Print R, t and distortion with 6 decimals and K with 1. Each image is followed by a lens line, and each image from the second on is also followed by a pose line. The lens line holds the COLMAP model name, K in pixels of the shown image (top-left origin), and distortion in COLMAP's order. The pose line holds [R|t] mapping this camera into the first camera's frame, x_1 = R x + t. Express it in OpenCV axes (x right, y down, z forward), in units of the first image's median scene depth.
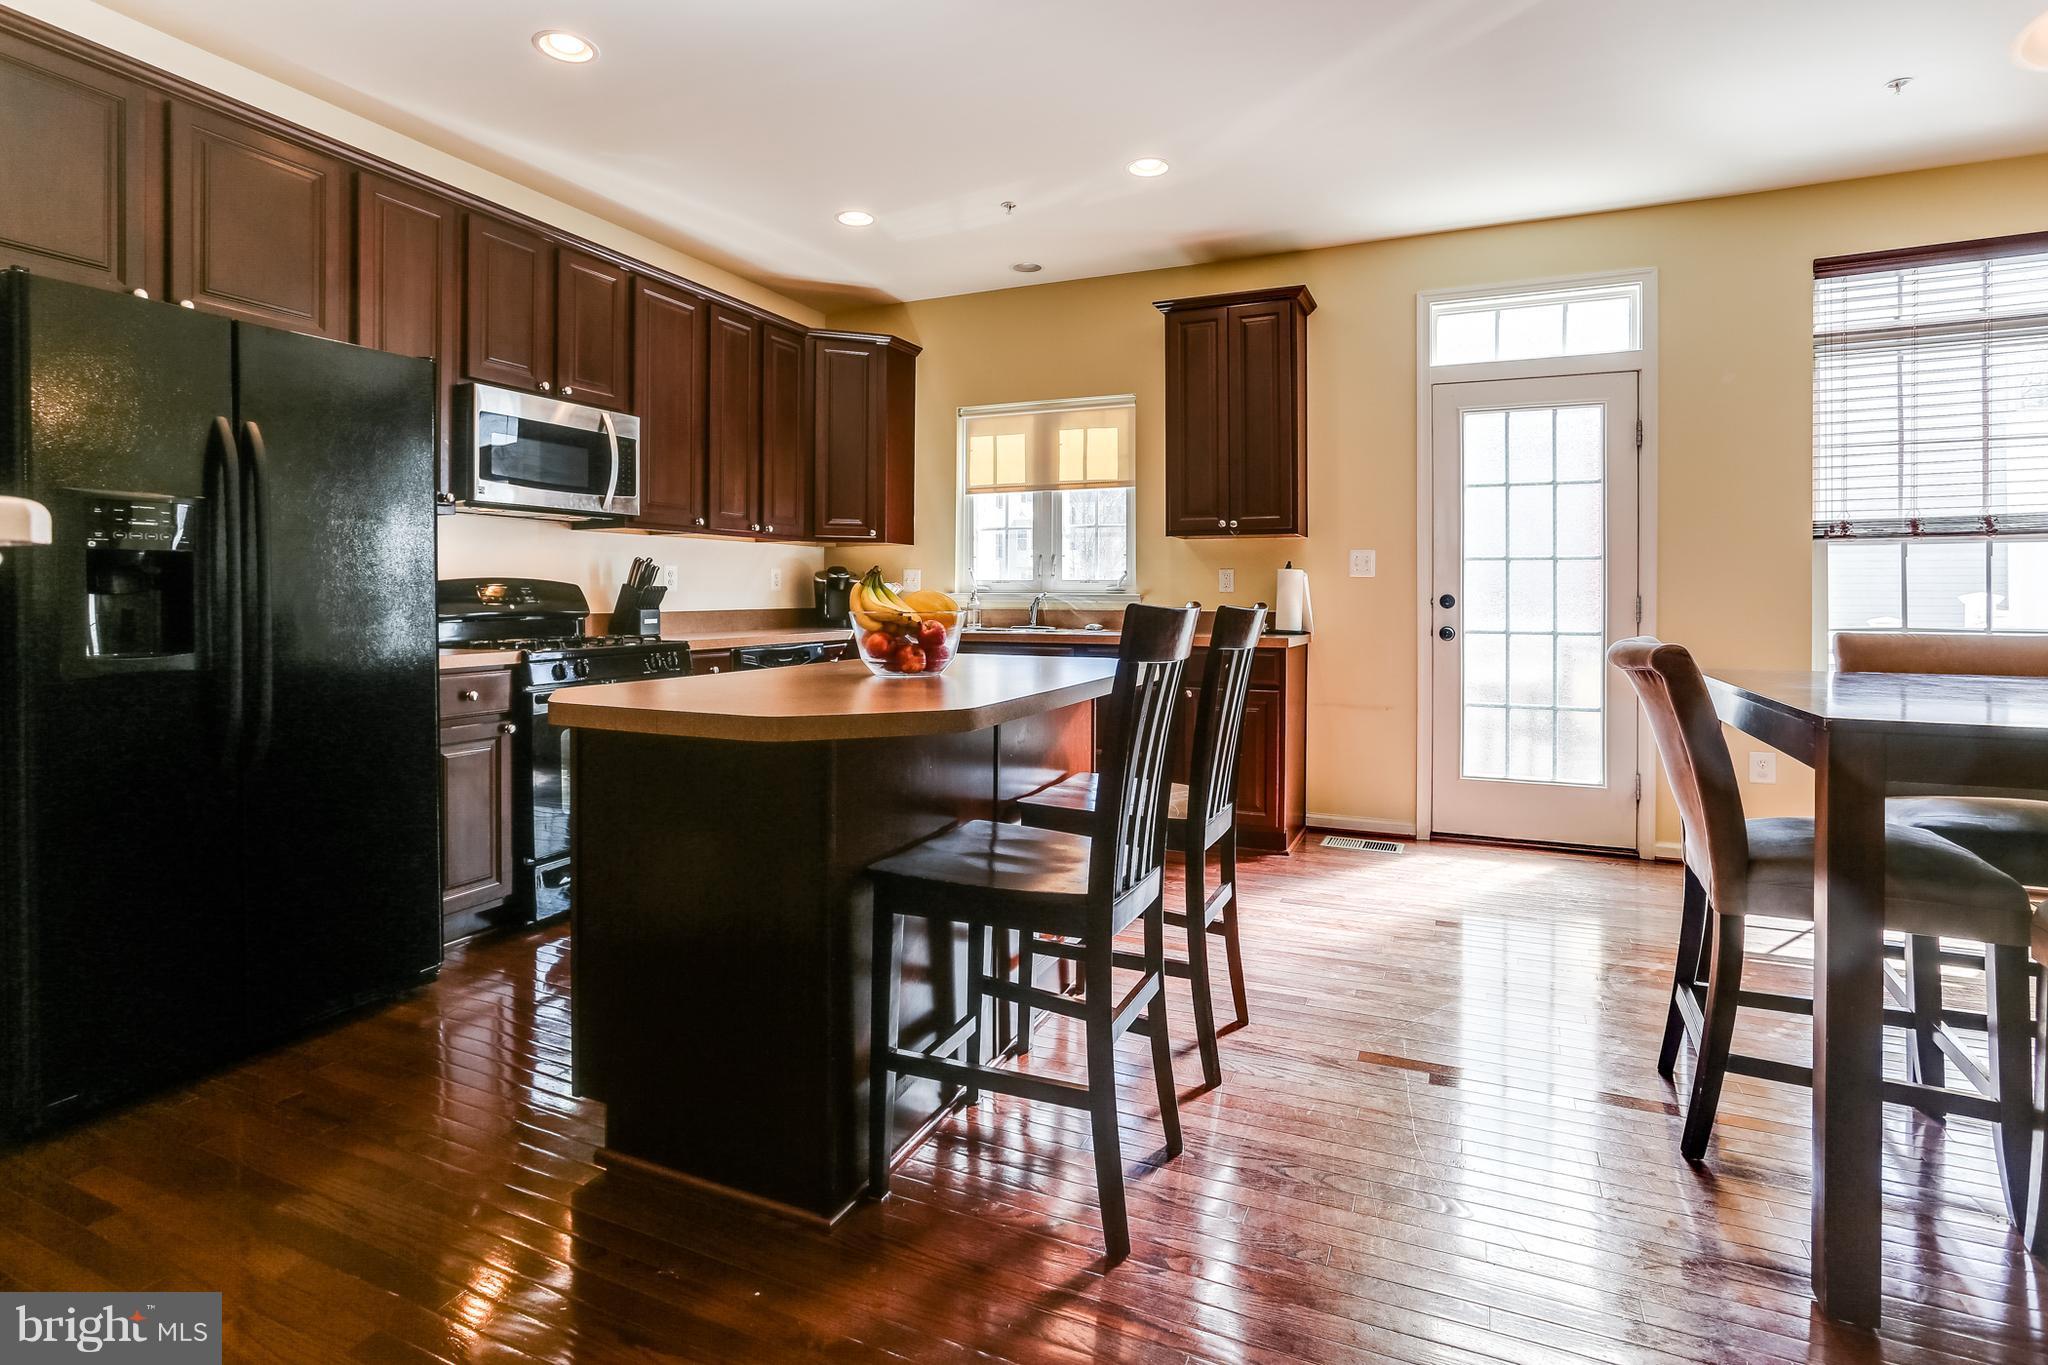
lens RADIAL K [[1037.5, 0, 1030.8], [0, 1037.5, 661.1], [0, 0, 1]] dist [-0.045822, 0.028871]
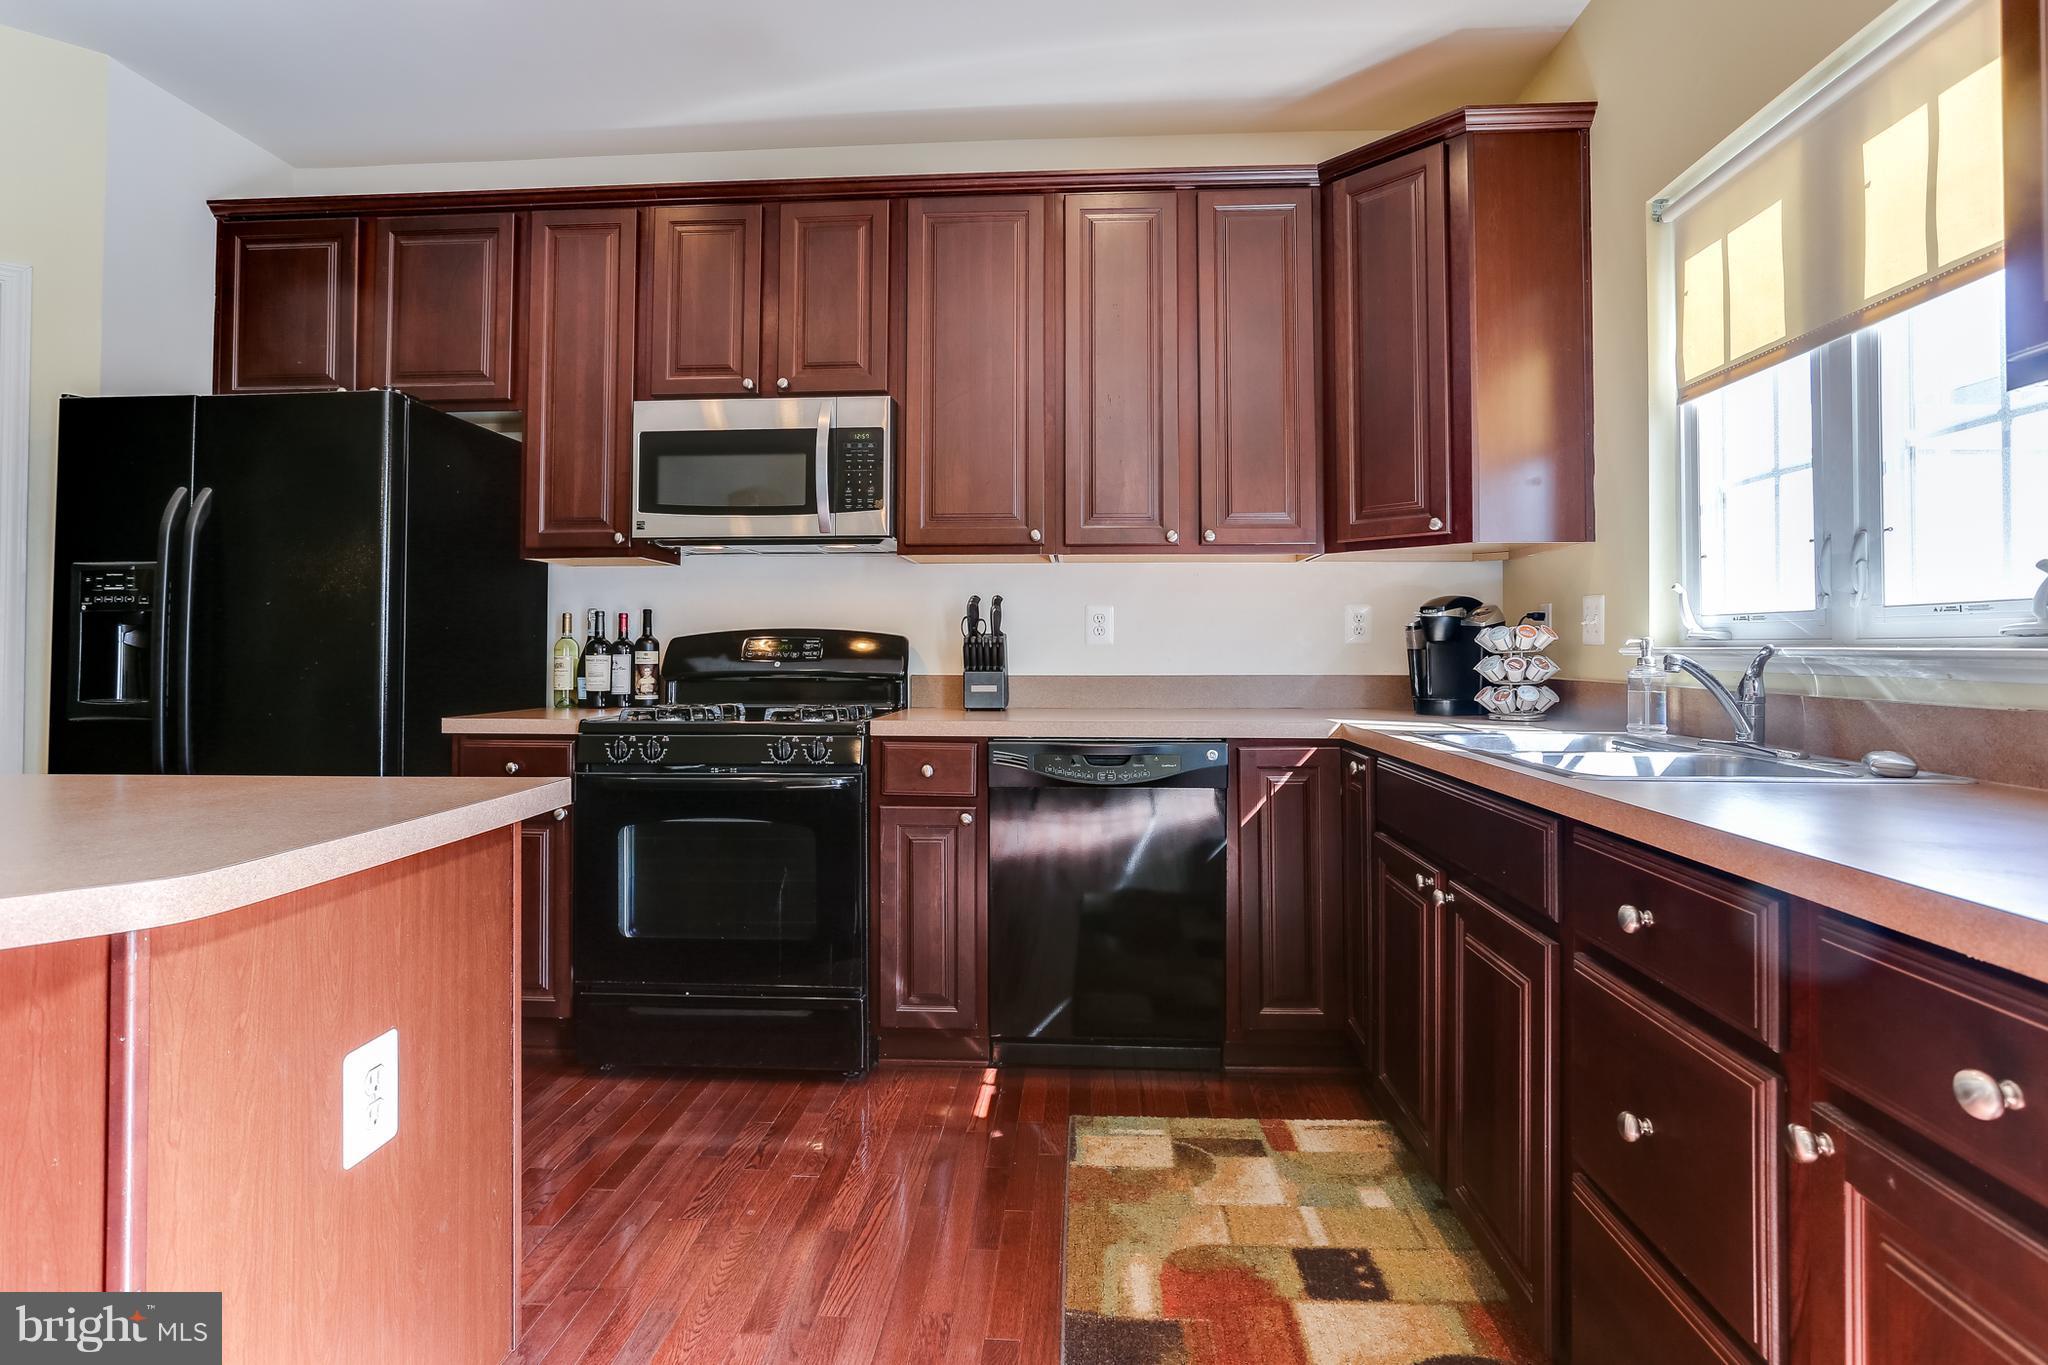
lens RADIAL K [[1037.5, 0, 1030.8], [0, 1037.5, 661.1], [0, 0, 1]] dist [-0.045822, 0.028871]
pose [[0.340725, 0.009879, -0.940111, 0.243663], [-0.060568, 0.998098, -0.011463, -0.043097], [0.938210, 0.060847, 0.340675, 0.672747]]
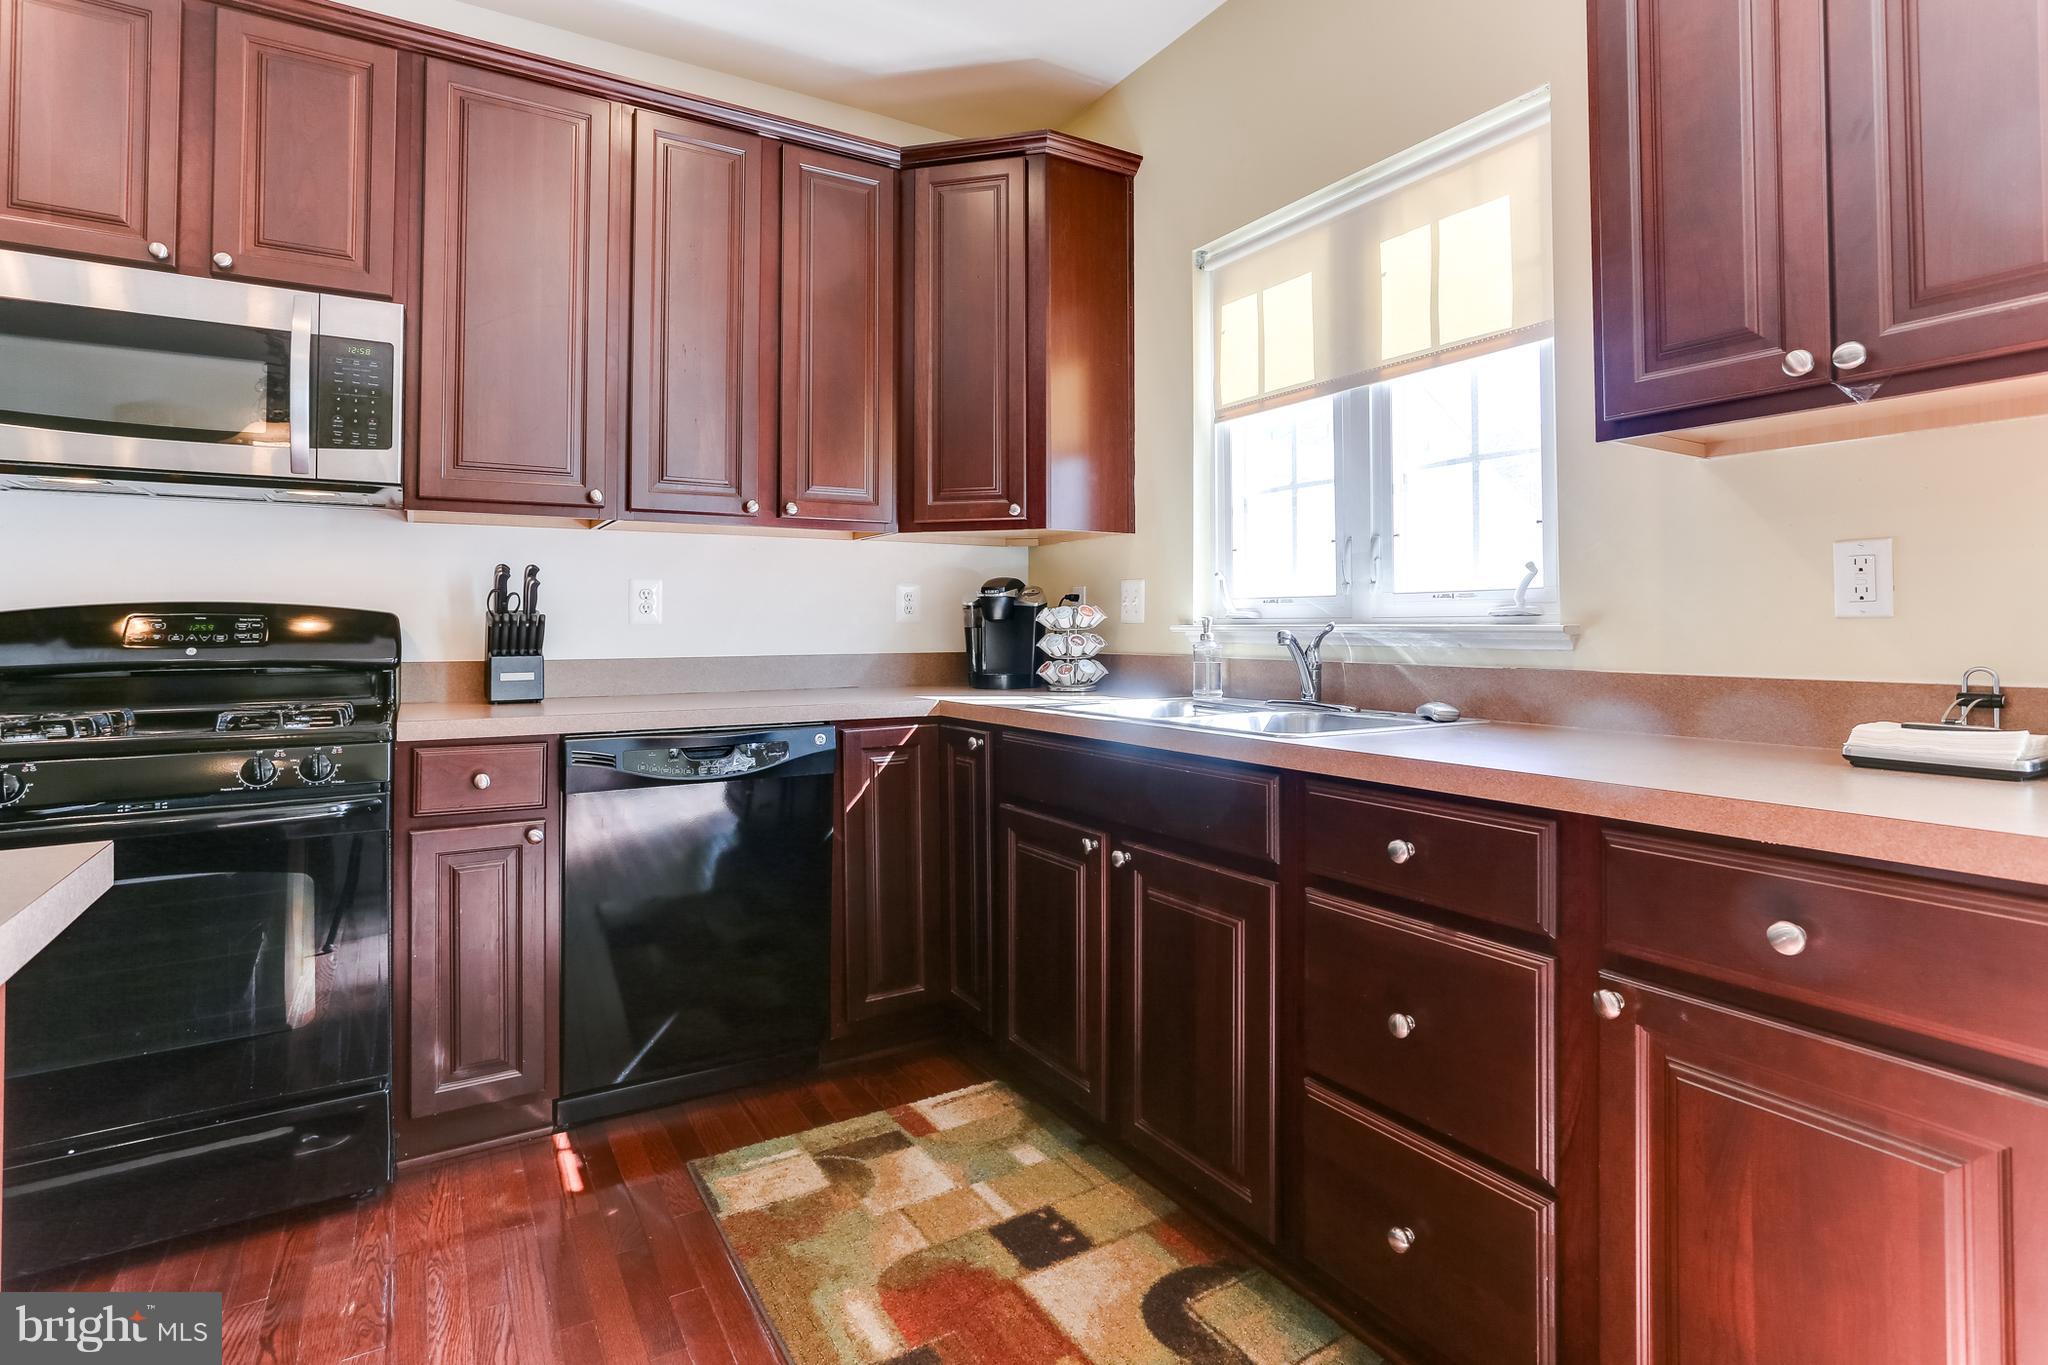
lens RADIAL K [[1021.0, 0, 1029.8], [0, 1021.0, 631.3], [0, 0, 1]] dist [-0.046531, 0.025502]
pose [[0.816241, -0.001470, -0.577709, 0.153015], [-0.033244, 0.998220, -0.049511, -0.038526], [0.576754, 0.059618, 0.814740, 0.601048]]
